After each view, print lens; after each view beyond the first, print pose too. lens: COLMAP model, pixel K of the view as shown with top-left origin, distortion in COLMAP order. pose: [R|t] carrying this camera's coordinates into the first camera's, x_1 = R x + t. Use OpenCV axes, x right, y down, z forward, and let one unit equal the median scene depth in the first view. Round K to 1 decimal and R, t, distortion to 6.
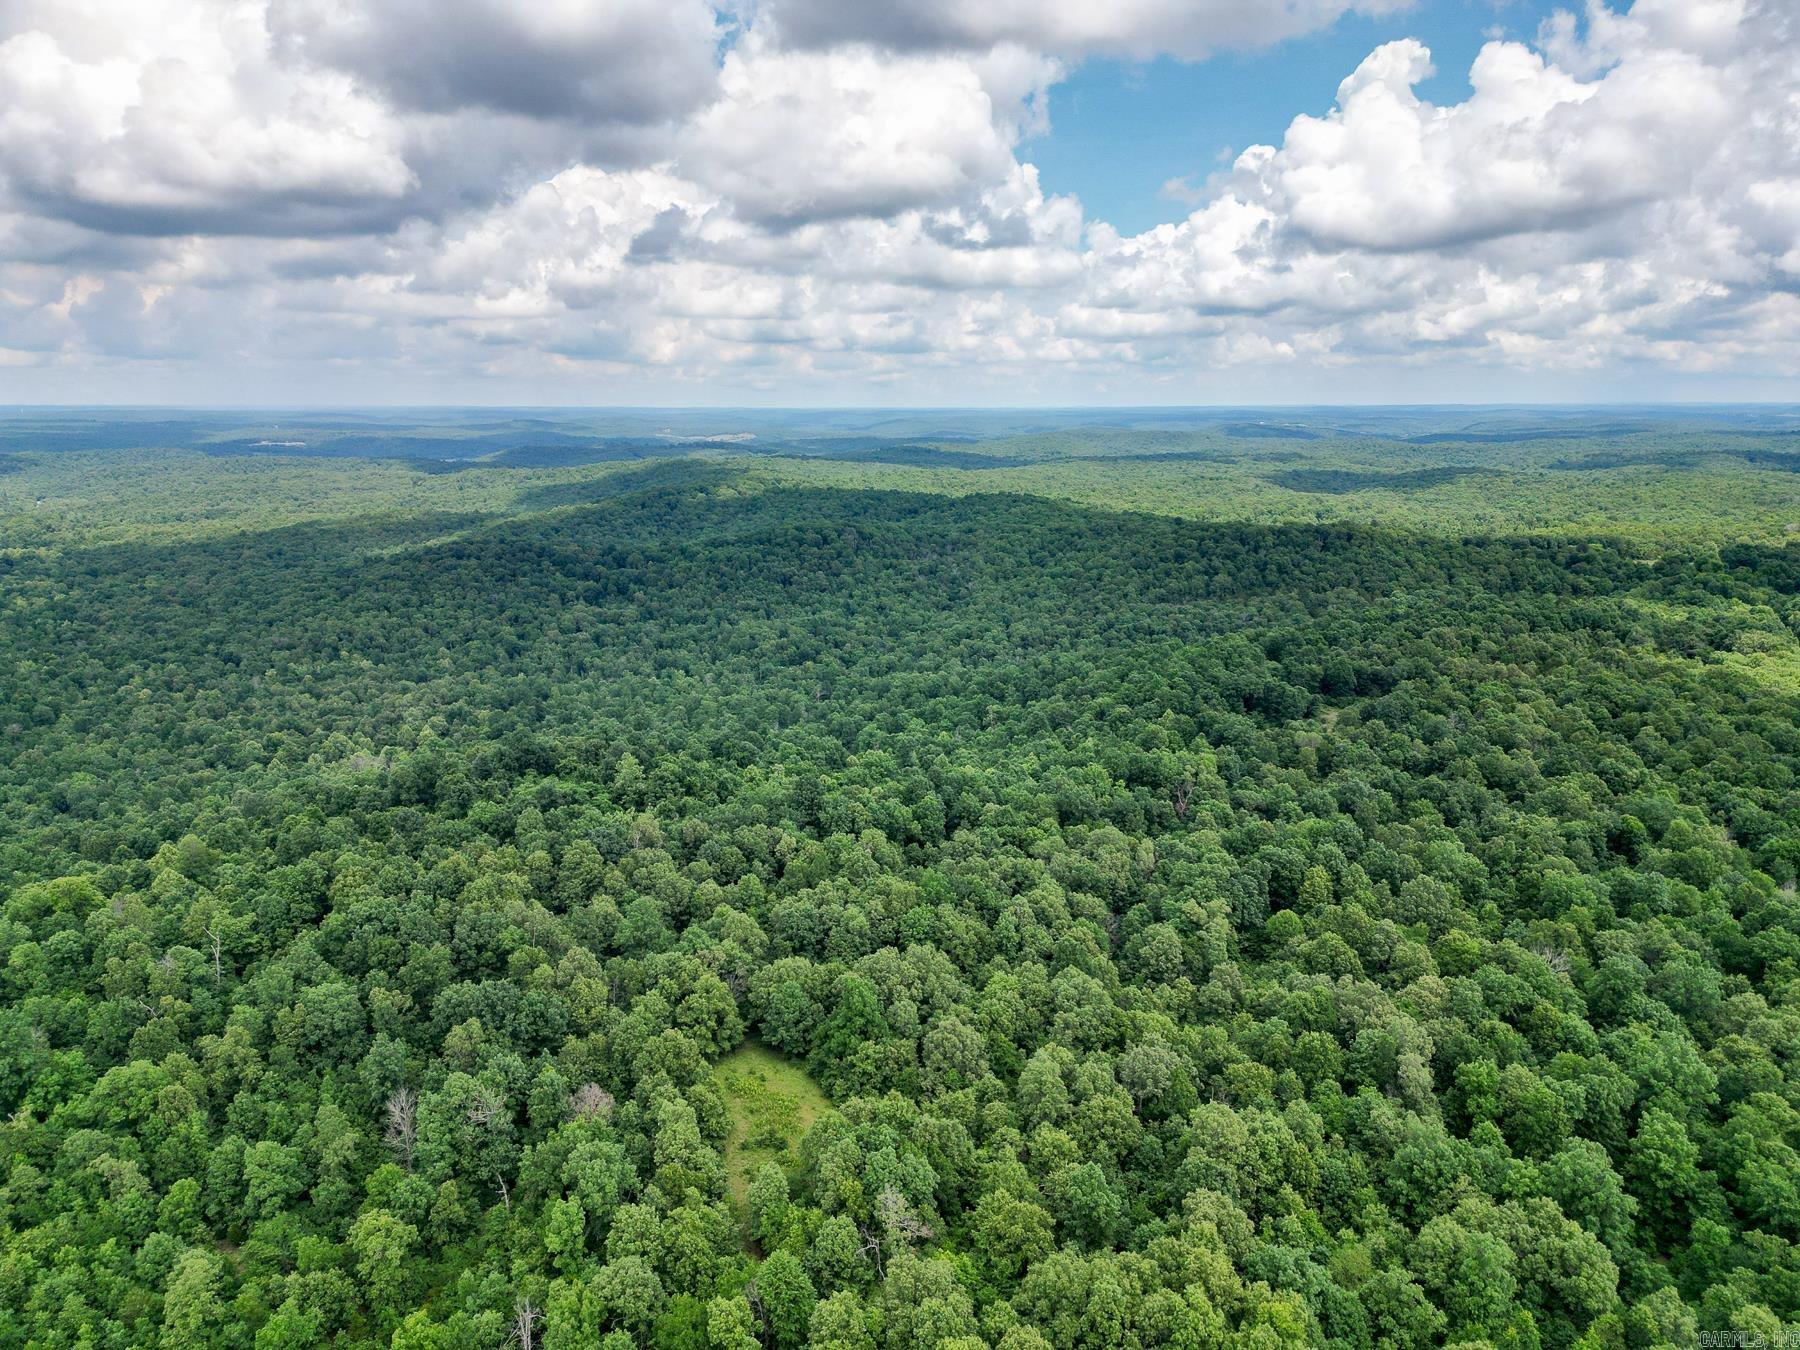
lens RADIAL K [[1239.9, 0, 894.2], [0, 1239.9, 677.6], [0, 0, 1]] dist [0.013862, -0.030646]
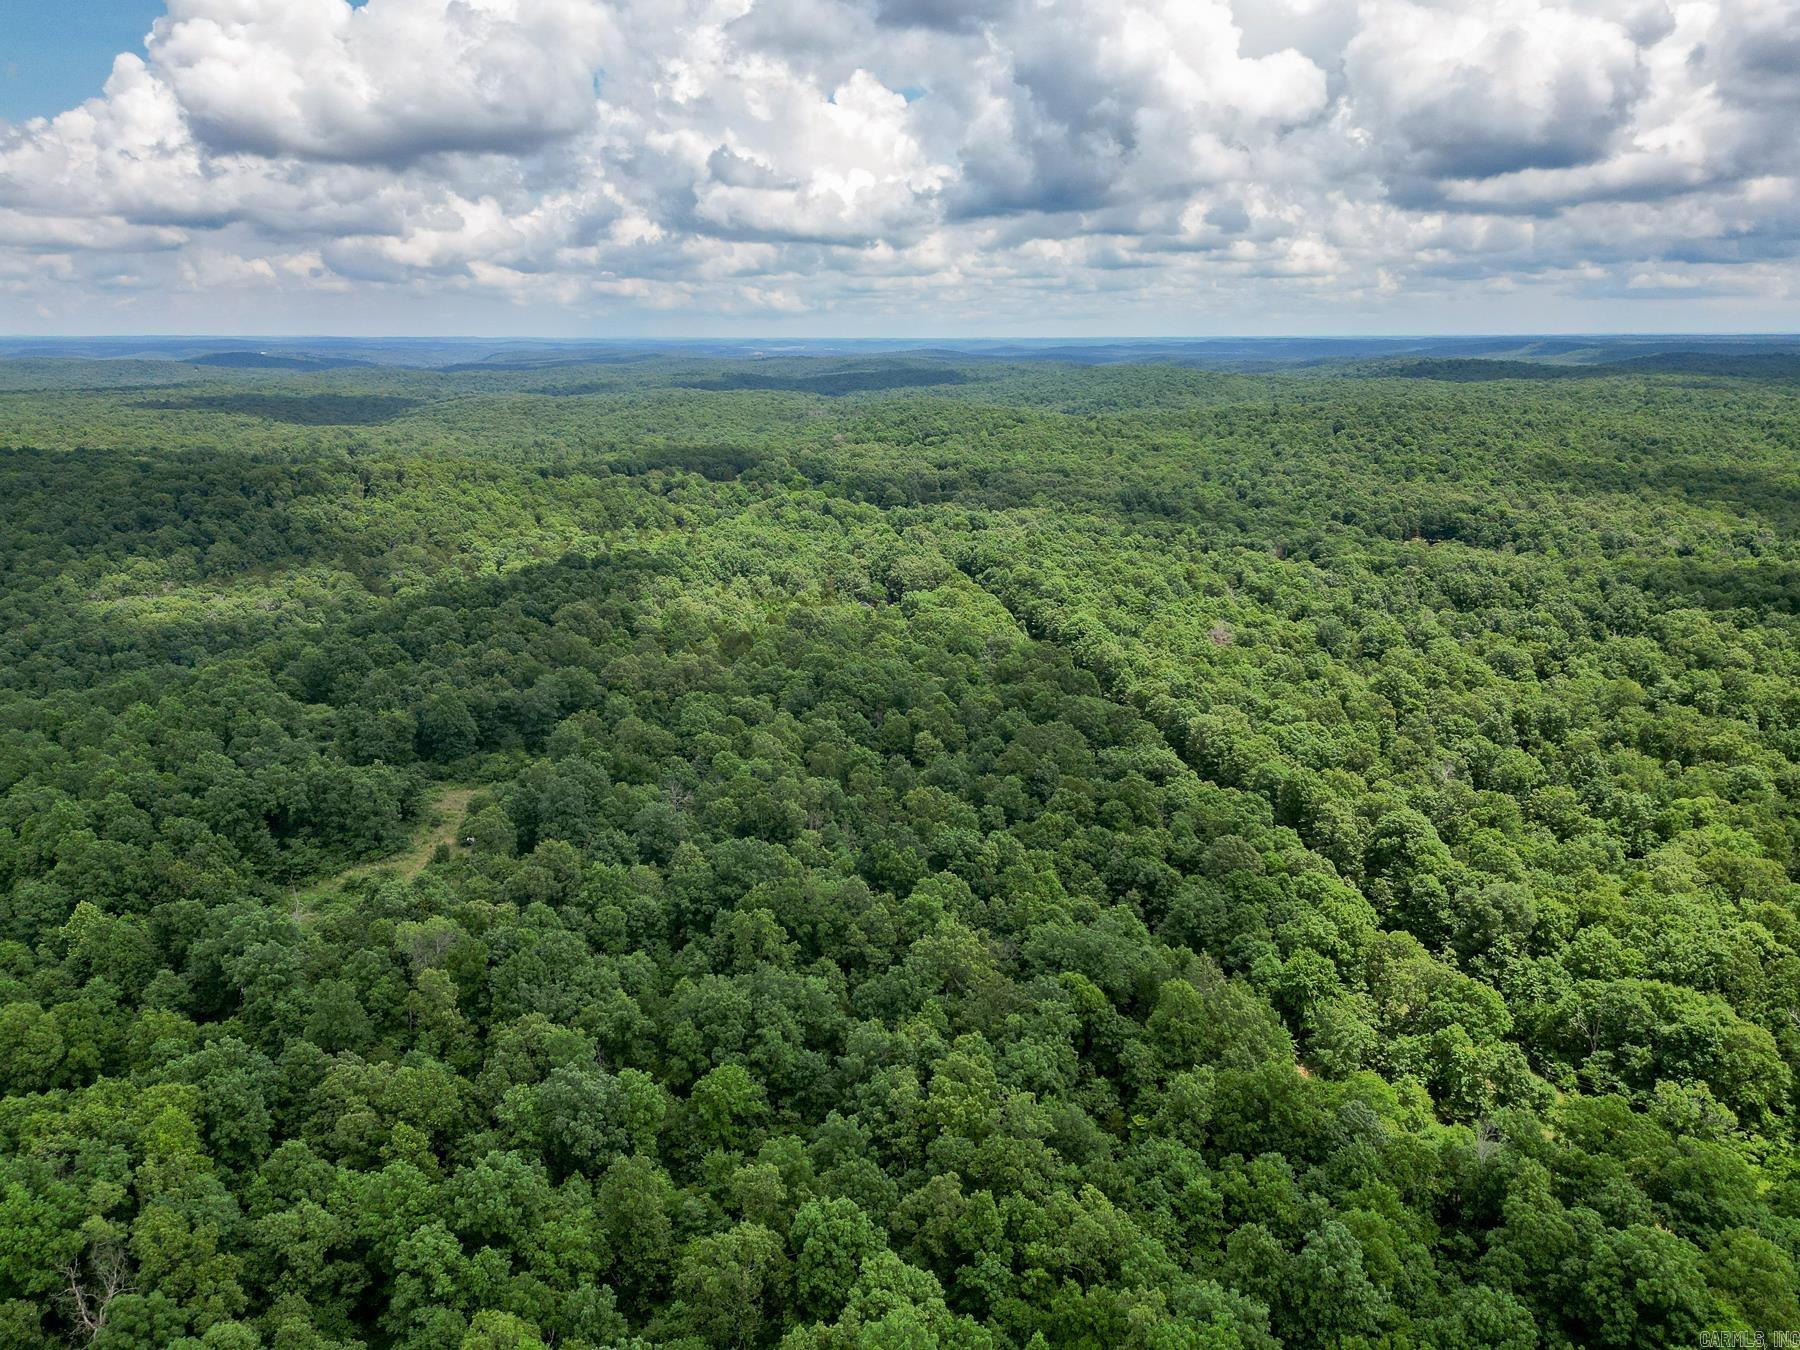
lens RADIAL K [[1239.9, 0, 900.0], [0, 1239.9, 680.8], [0, 0, 1]] dist [0.013862, -0.030646]
pose [[0.738808, -0.168555, 0.652497, 0.140424], [0.134194, 0.985623, 0.102665, -0.047993], [-0.660420, 0.011711, 0.750805, 0.422273]]
